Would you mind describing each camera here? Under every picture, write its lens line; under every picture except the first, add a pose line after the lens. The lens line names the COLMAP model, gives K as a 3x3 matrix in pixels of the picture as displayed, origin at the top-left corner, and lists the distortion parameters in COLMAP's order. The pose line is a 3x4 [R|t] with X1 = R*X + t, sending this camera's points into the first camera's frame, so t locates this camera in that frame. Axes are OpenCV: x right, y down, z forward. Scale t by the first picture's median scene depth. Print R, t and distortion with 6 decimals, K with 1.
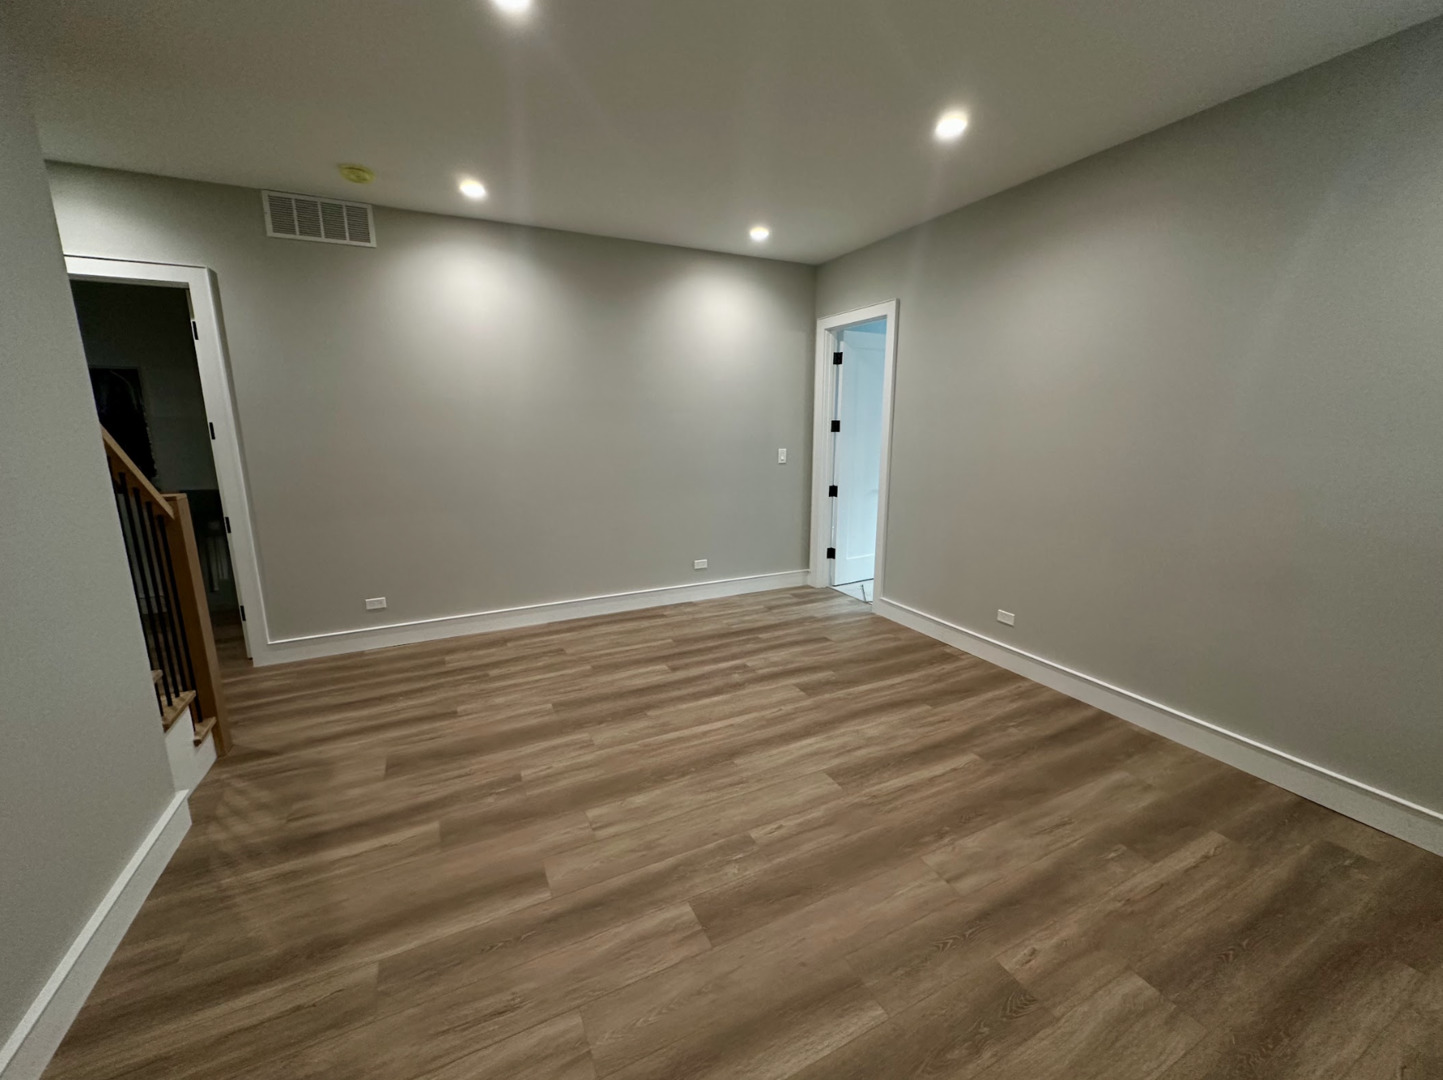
lens RADIAL K [[586.1, 0, 726.4], [0, 586.1, 536.7], [0, 0, 1]] dist [-0.001697, 0.000412]
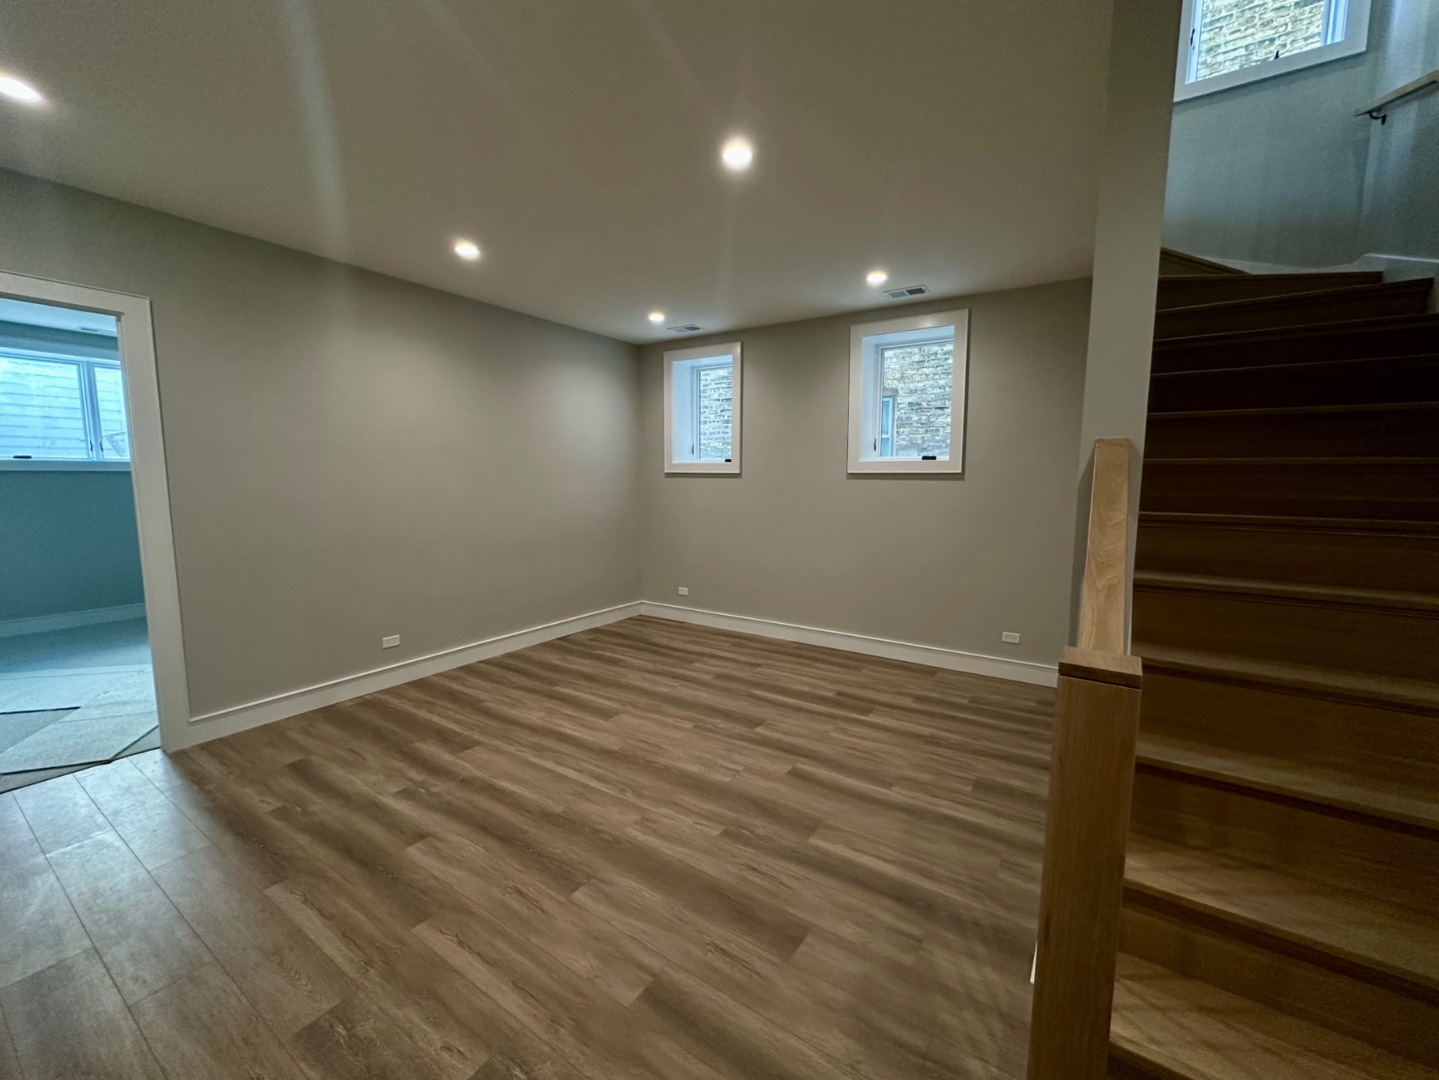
lens RADIAL K [[584.5, 0, 720.8], [0, 584.5, 540.7], [0, 0, 1]] dist [-0.001697, 0.000412]
pose [[-0.506815, -0.097084, 0.856571, -1.028761], [0.163982, 0.964638, 0.206358, -0.231579], [-0.846315, 0.245047, -0.472973, 1.219201]]
